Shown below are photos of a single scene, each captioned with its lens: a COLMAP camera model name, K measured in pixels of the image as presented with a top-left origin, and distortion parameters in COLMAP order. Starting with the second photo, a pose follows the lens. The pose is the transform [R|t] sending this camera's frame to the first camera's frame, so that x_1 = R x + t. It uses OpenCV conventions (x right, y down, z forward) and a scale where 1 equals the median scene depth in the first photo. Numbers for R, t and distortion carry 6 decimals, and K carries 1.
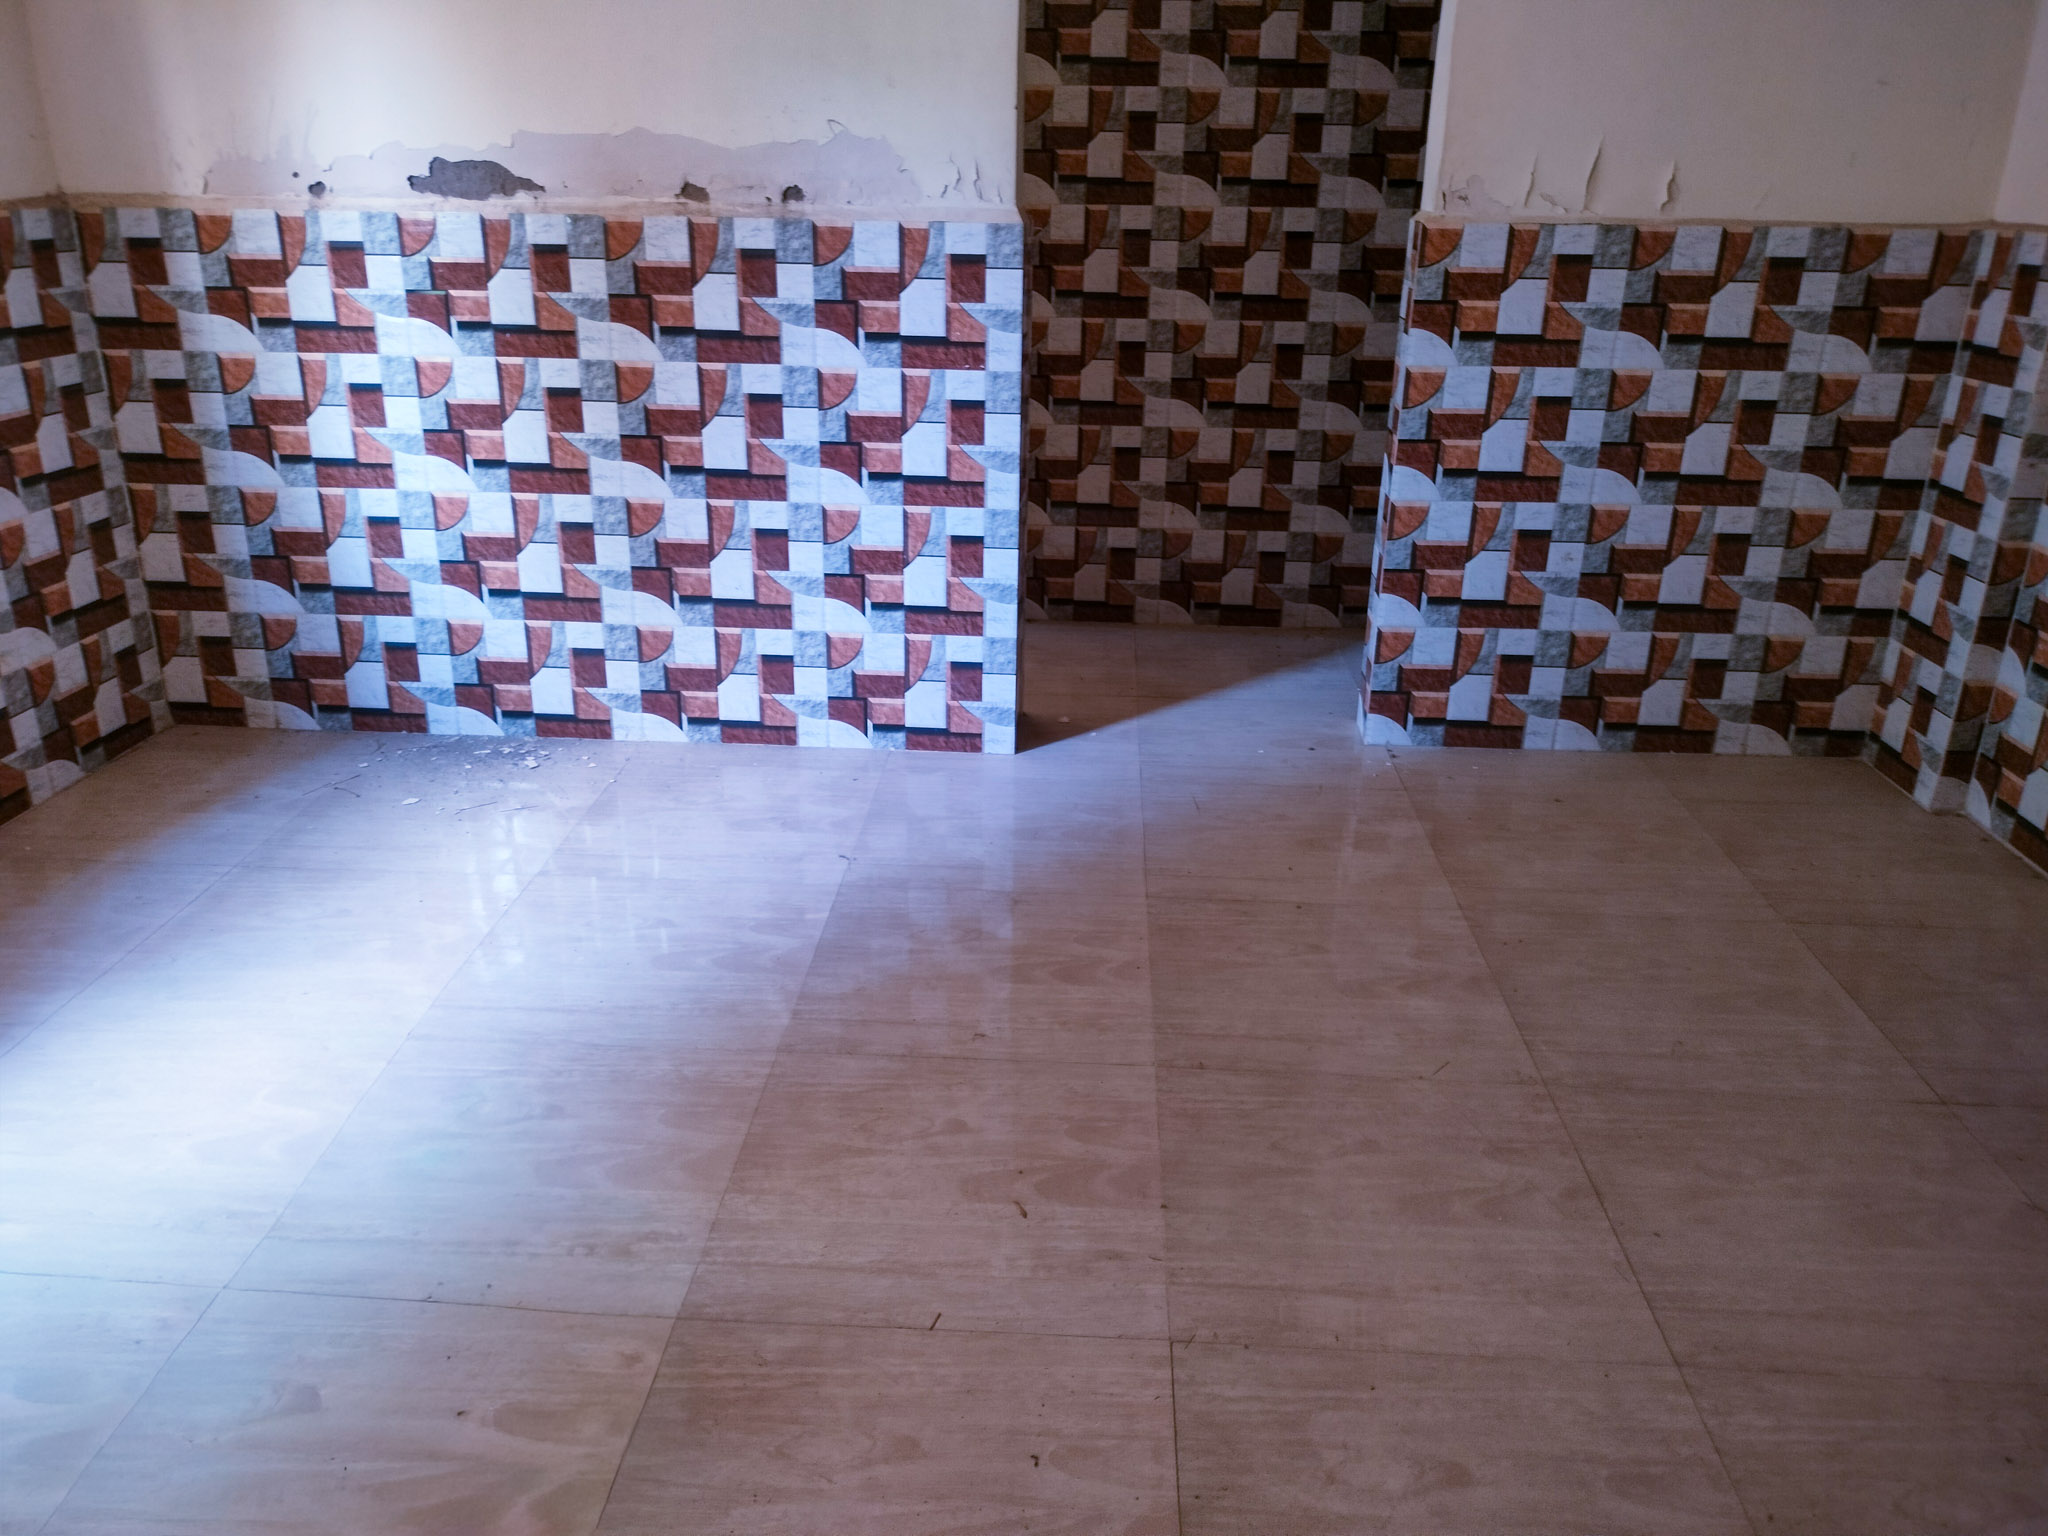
lens RADIAL K [[1557.7, 0, 1023.3], [0, 1557.7, 755.0], [0, 0, 1]] dist [0.067140, -0.088300]
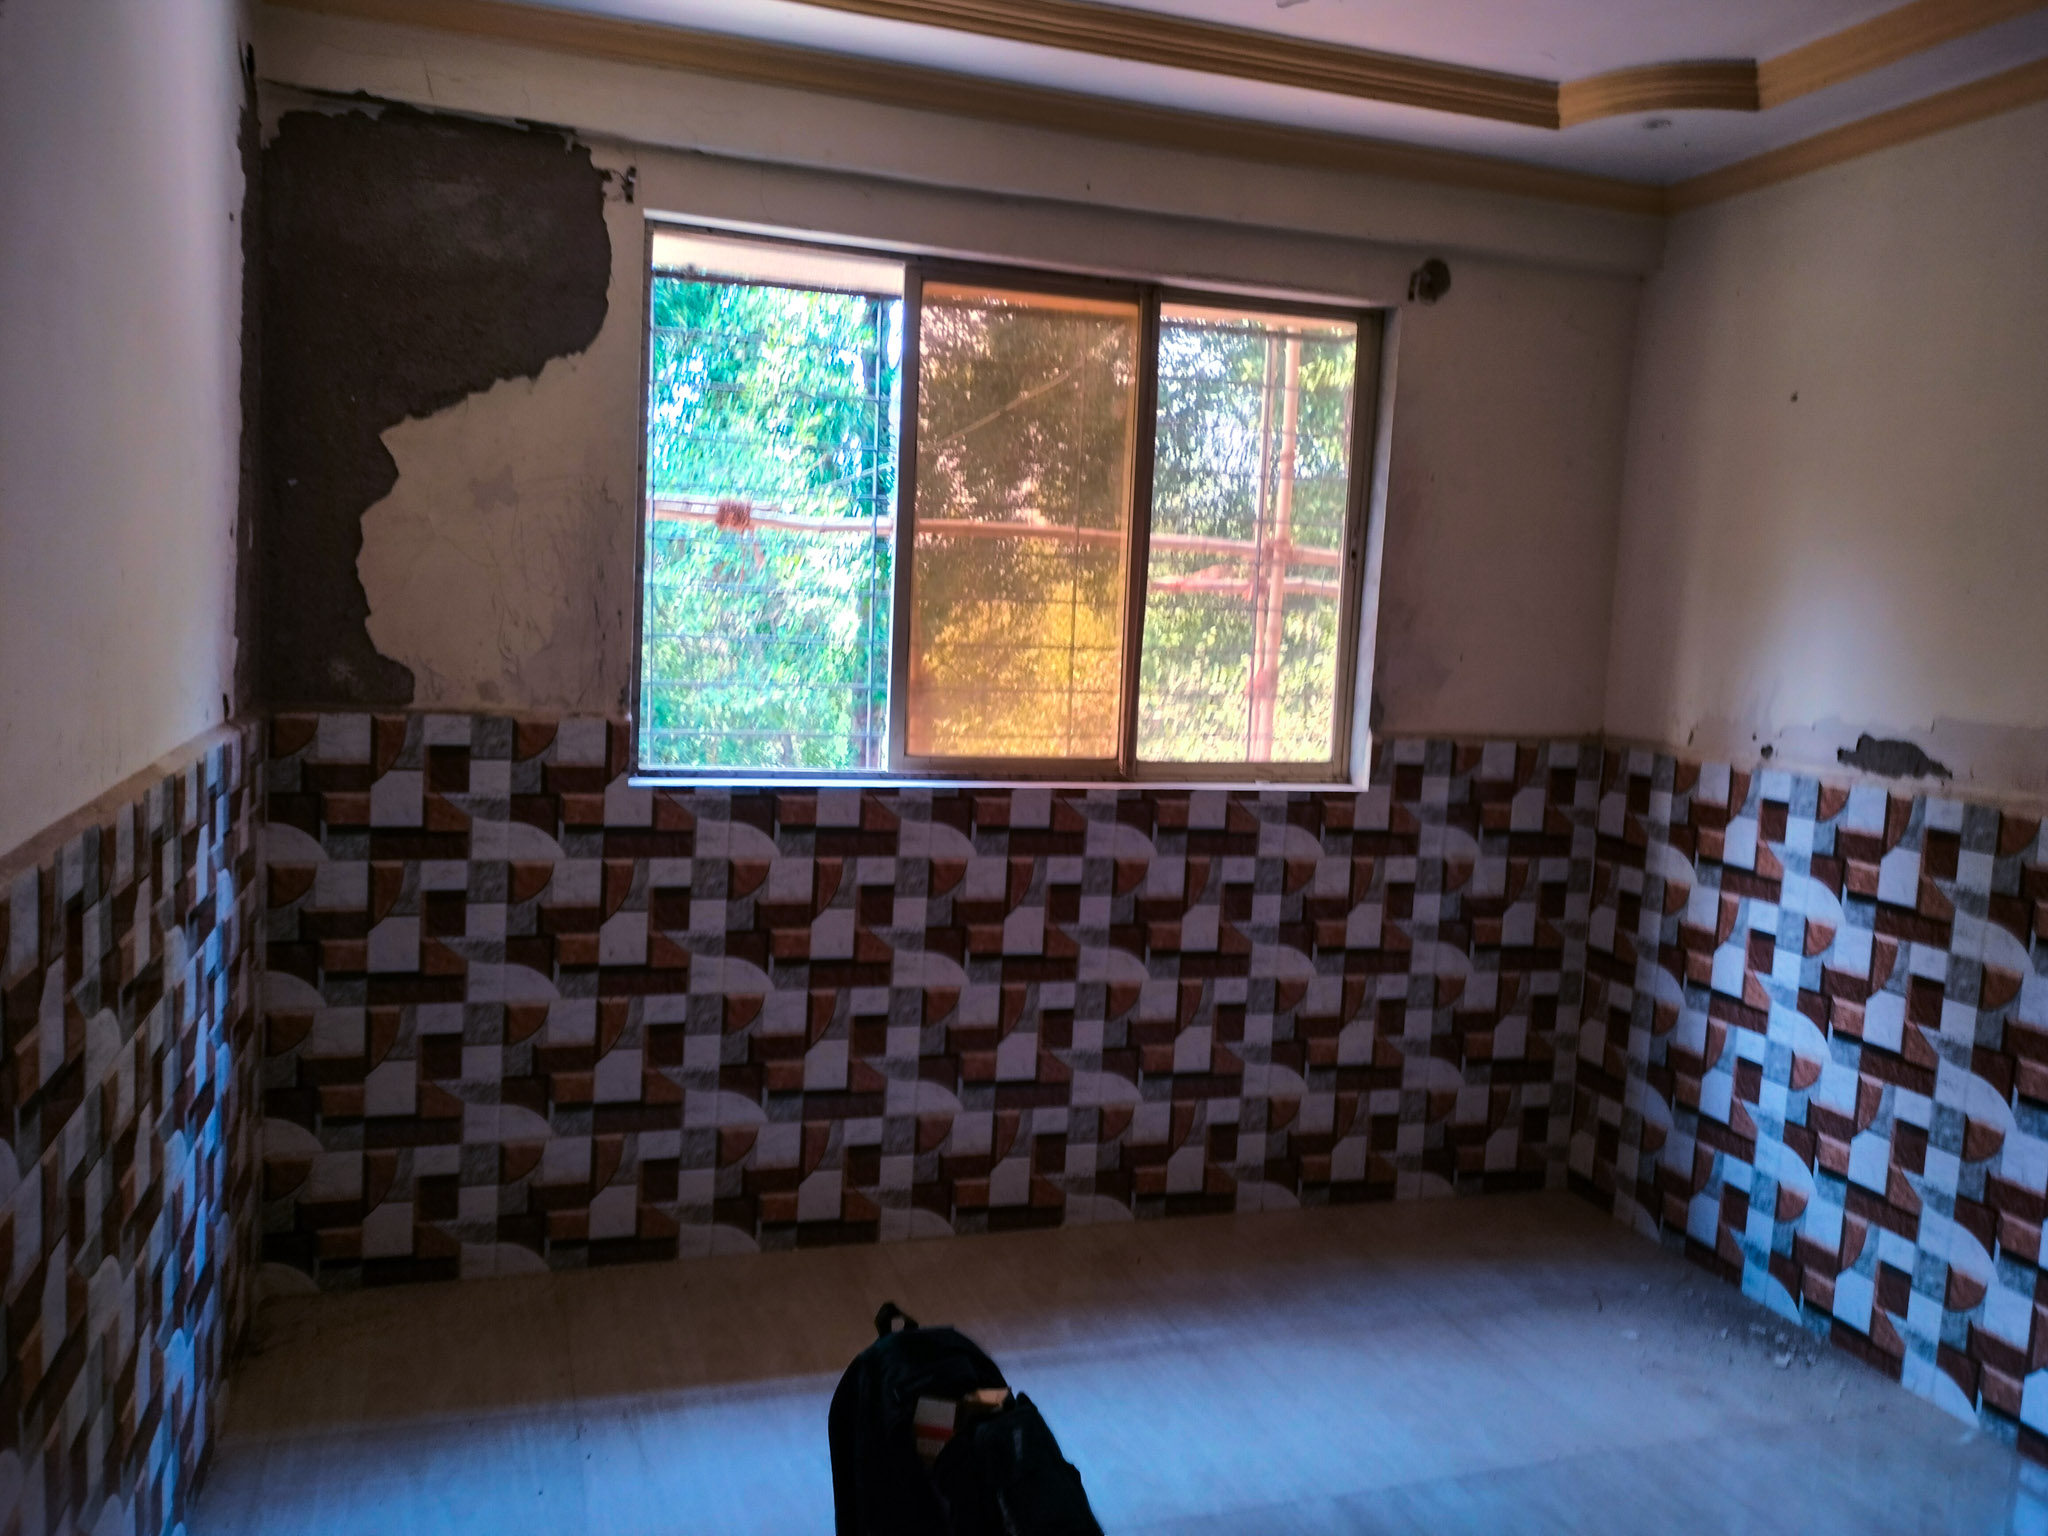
lens RADIAL K [[1557.7, 0, 1023.3], [0, 1557.7, 755.0], [0, 0, 1]] dist [0.067140, -0.088300]
pose [[0.402519, 0.102547, -0.909650, 0.297688], [-0.380315, 0.922620, -0.064280, -0.091870], [0.832669, 0.371828, 0.410373, 0.139156]]
